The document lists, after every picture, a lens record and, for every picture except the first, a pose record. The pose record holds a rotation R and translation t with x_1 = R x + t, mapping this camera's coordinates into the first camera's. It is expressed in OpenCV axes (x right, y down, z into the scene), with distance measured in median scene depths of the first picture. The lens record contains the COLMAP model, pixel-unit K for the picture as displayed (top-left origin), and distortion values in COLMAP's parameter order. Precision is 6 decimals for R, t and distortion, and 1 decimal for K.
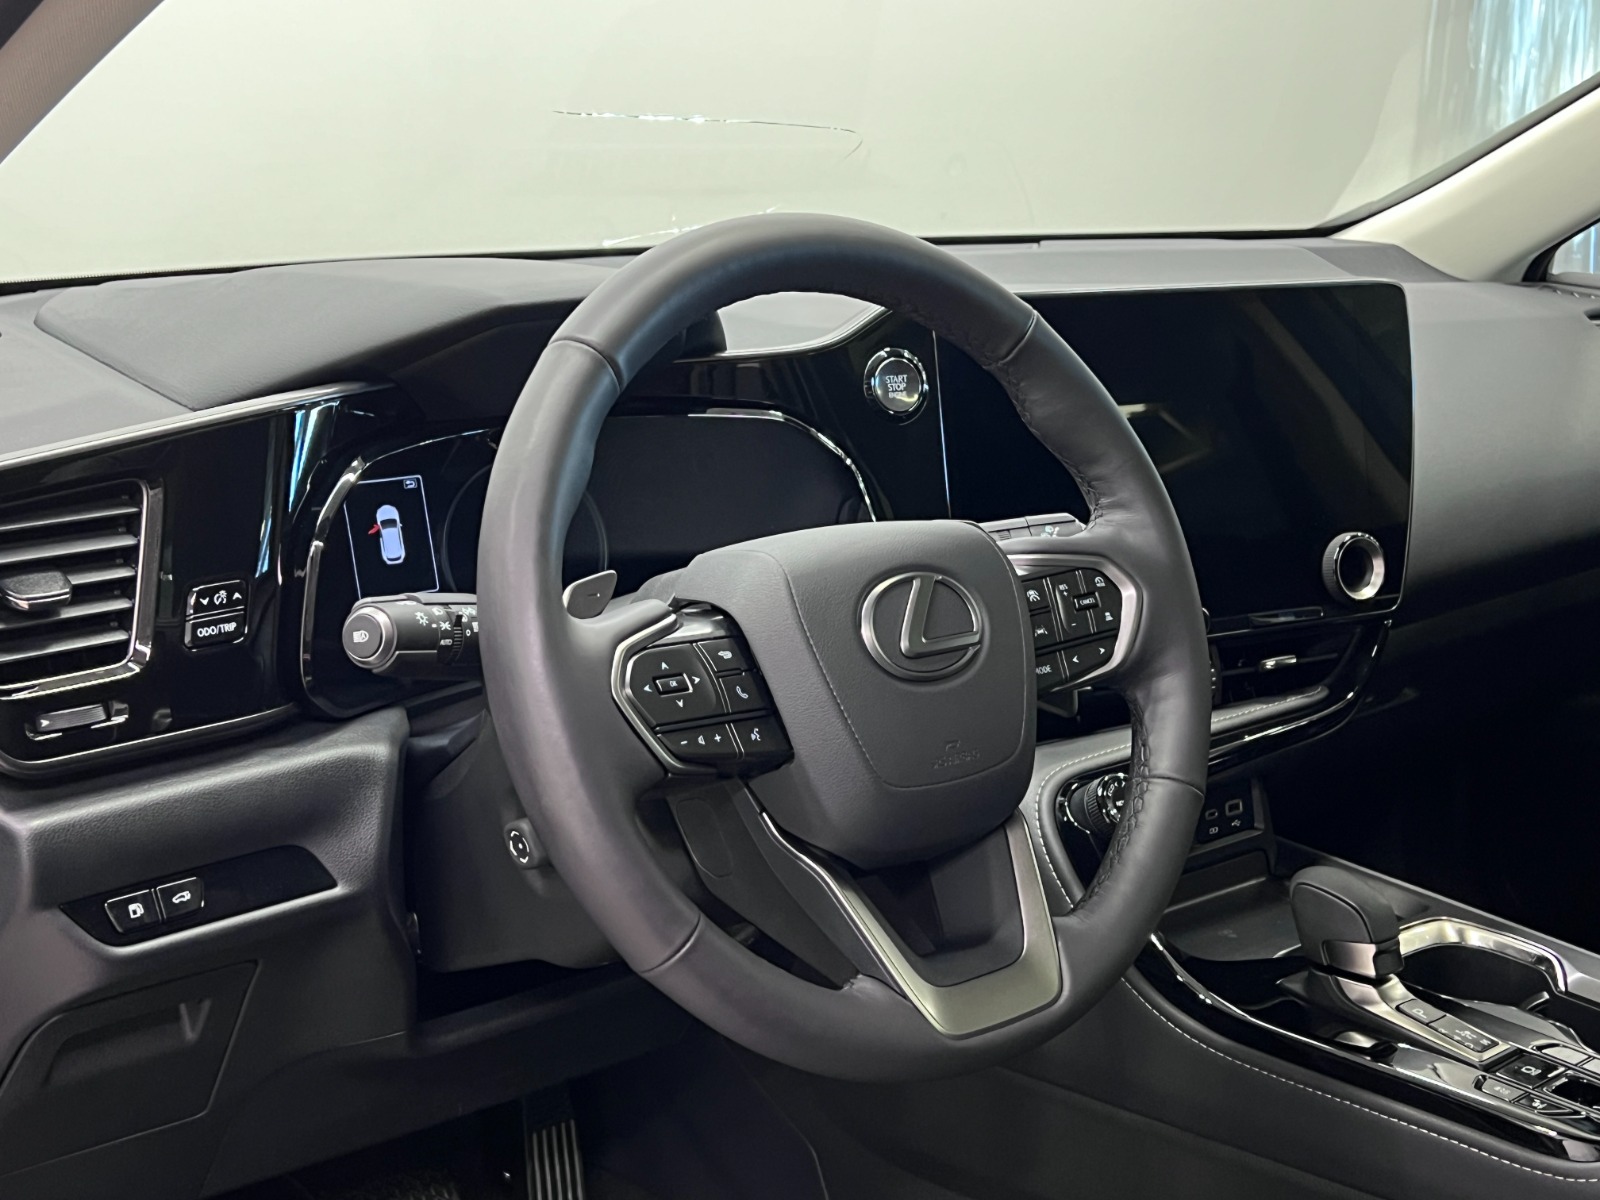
lens RADIAL K [[1999.3, 0, 800.0], [0, 1999.3, 600.0], [0, 0, 1]] dist [0.268972, -1.288396]
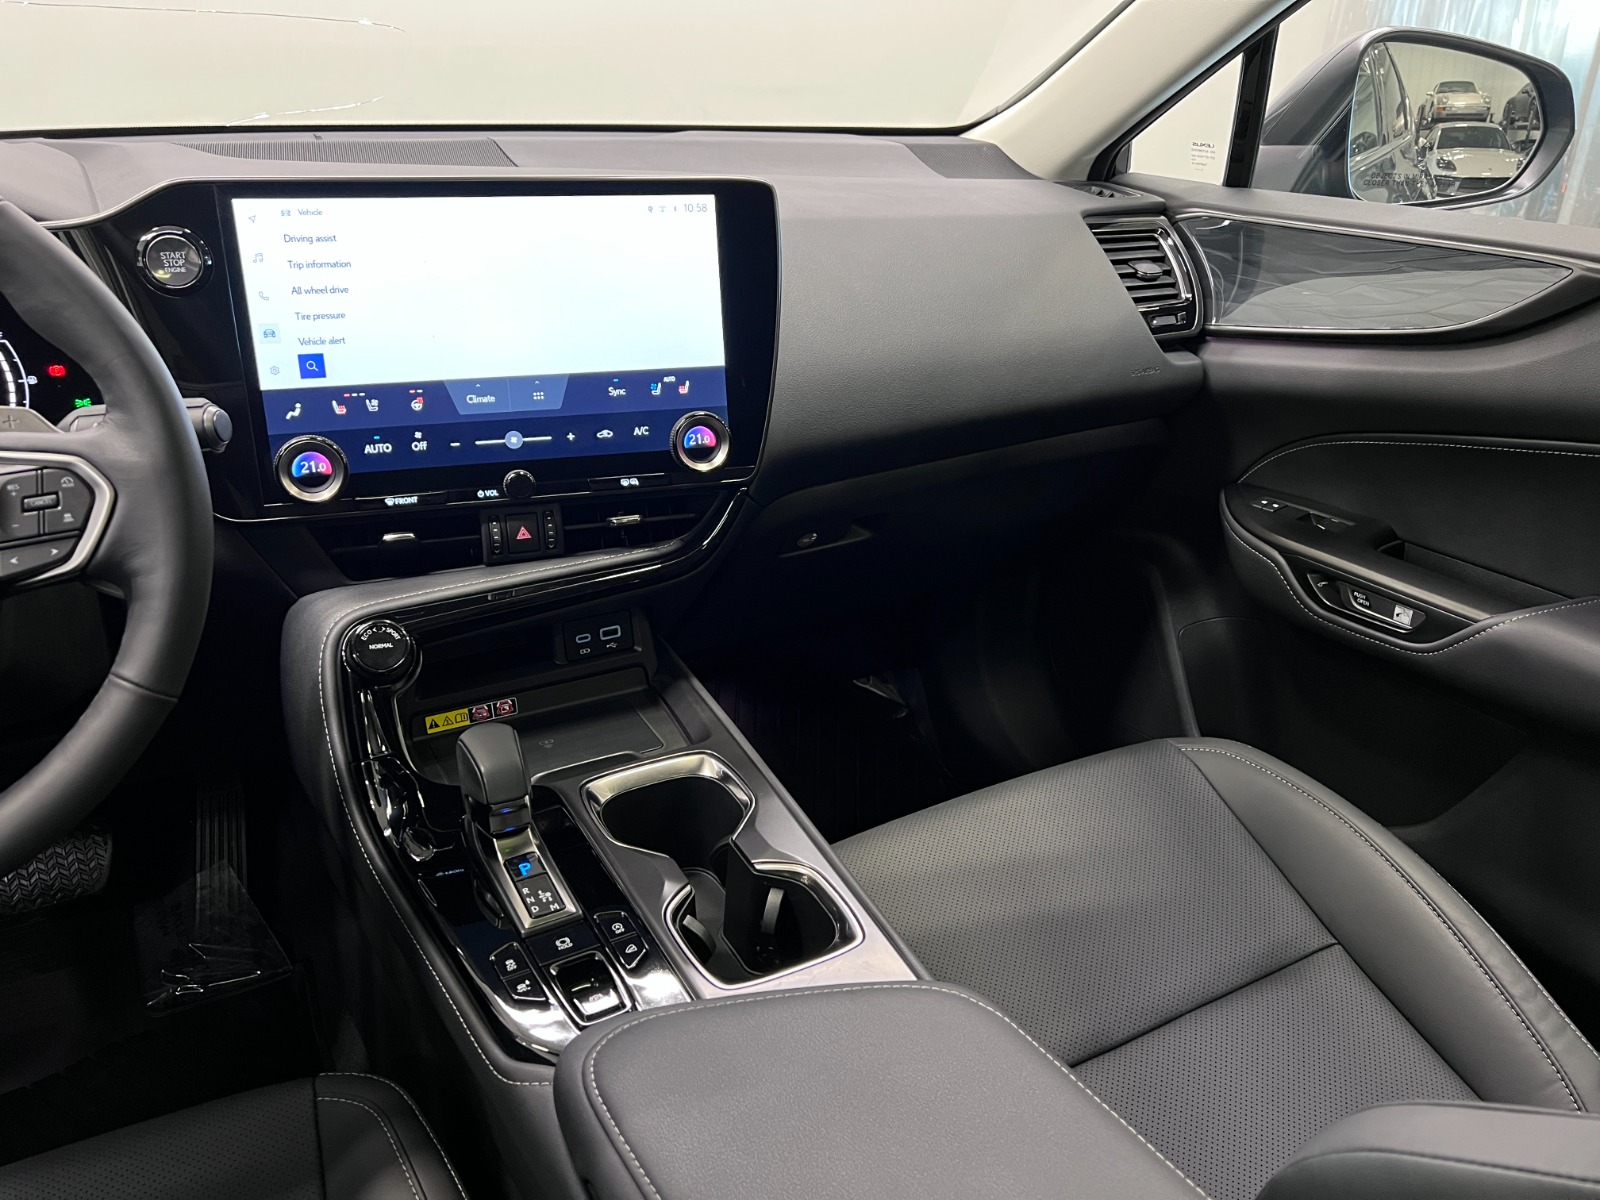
lens RADIAL K [[1200.0, 0, 803.7], [0, 1200.0, 608.5], [0, 0, 1]] dist [0.080990, -0.143698]
pose [[0.985062, 0.086676, -0.148796, 0.607677], [-0.054932, 0.977110, 0.205521, -0.092273], [0.163203, -0.194277, 0.967275, 0.451839]]
